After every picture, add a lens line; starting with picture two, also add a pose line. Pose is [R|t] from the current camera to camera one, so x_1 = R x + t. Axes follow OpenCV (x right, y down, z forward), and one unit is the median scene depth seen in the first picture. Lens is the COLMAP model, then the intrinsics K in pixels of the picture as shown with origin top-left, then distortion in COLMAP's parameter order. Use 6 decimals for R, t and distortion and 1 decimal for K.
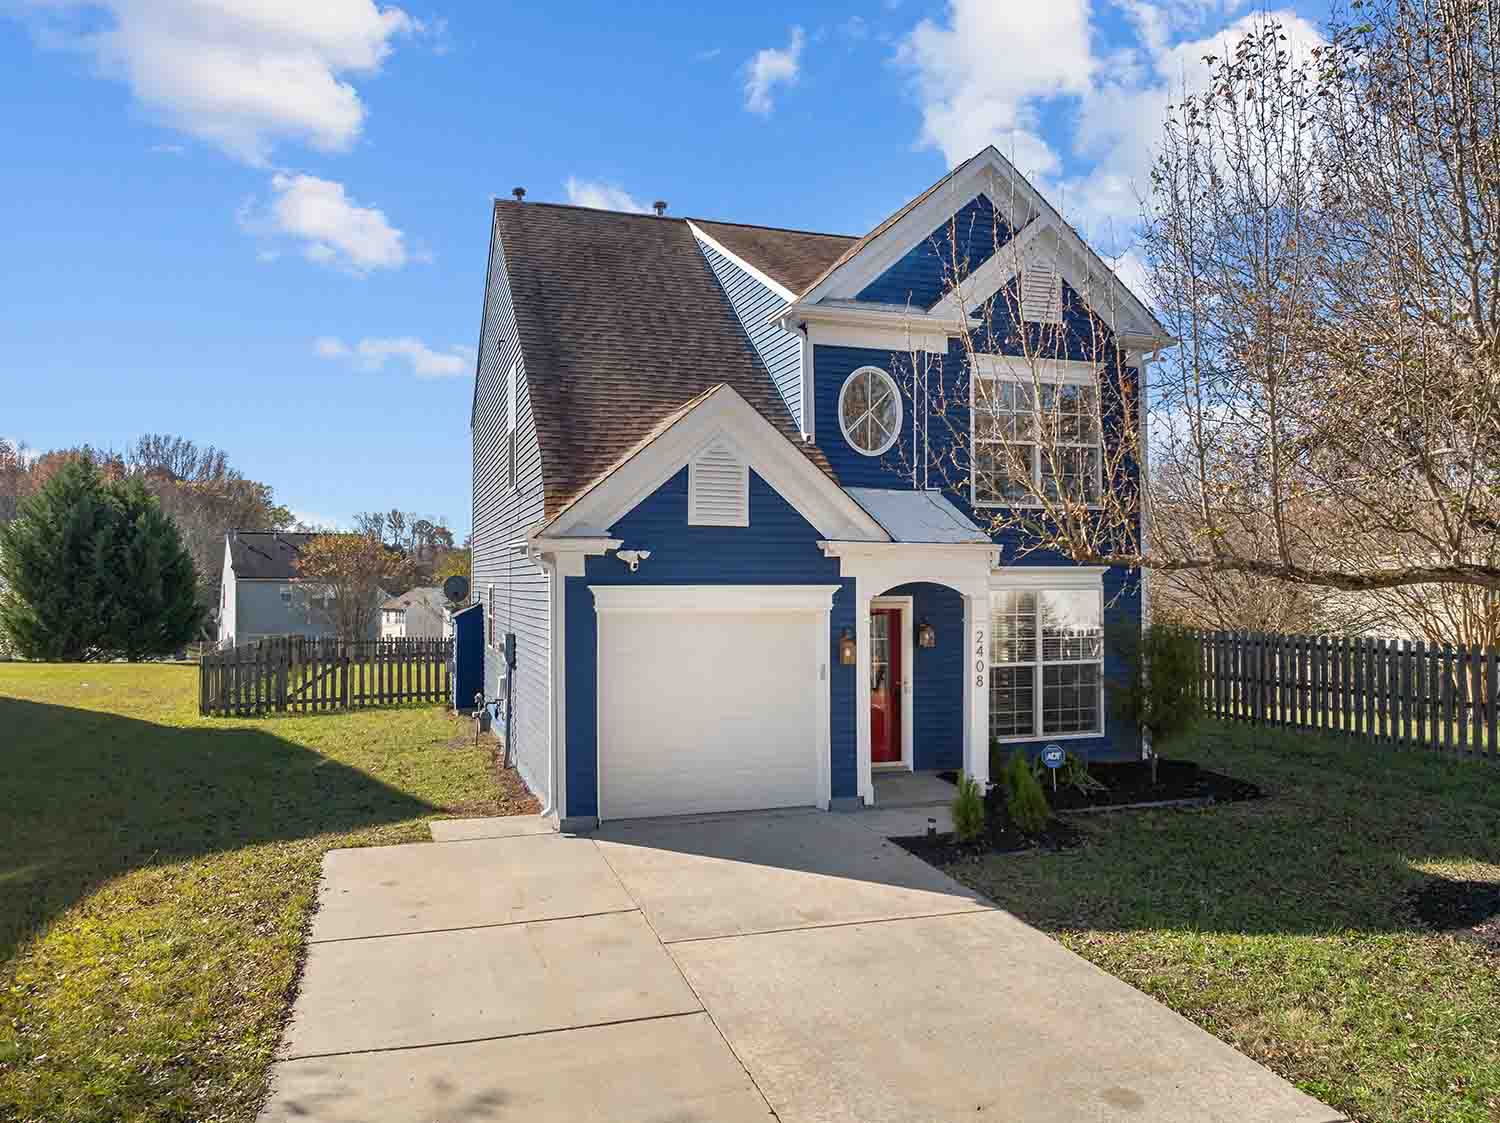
lens RADIAL K [[1057.1, 0, 750.0], [0, 1057.1, 561.5], [0, 0, 1]] dist [-0.039738, 0.007144]
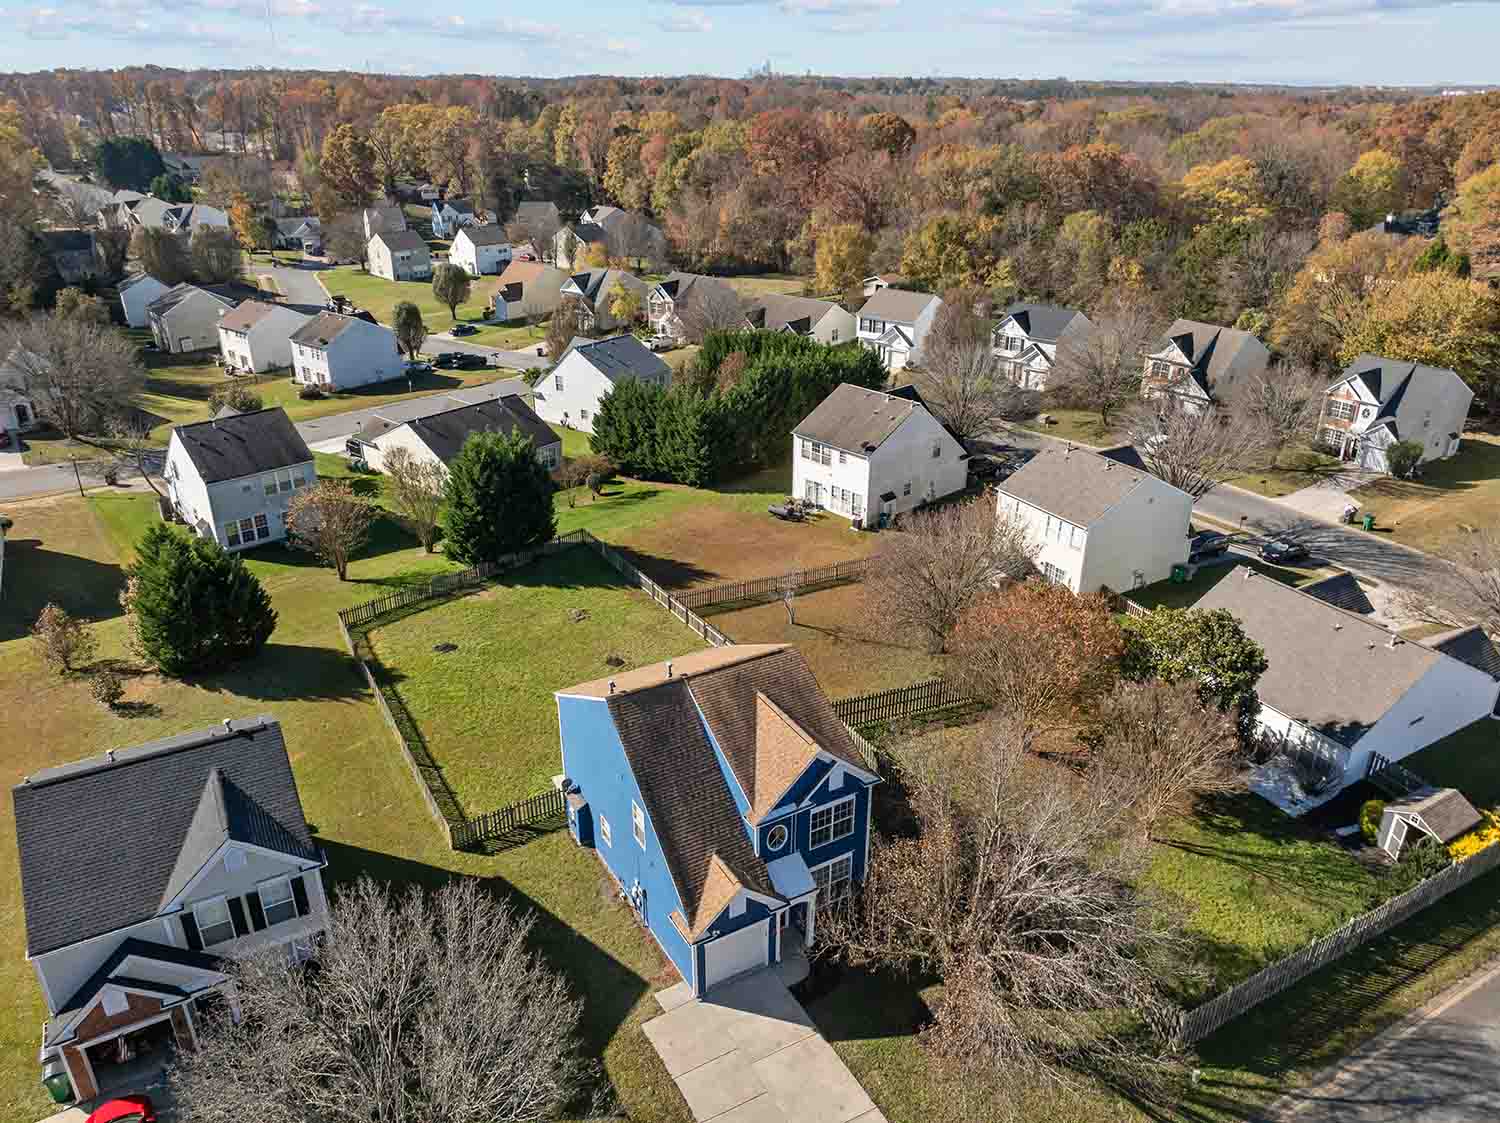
lens RADIAL K [[1057.1, 0, 750.0], [0, 1057.1, 561.5], [0, 0, 1]] dist [-0.039738, 0.007144]
pose [[0.979362, -0.079077, 0.186003, -0.425442], [-0.011221, 0.897593, 0.440682, -2.037737], [-0.201803, -0.433674, 0.878181, -1.164833]]
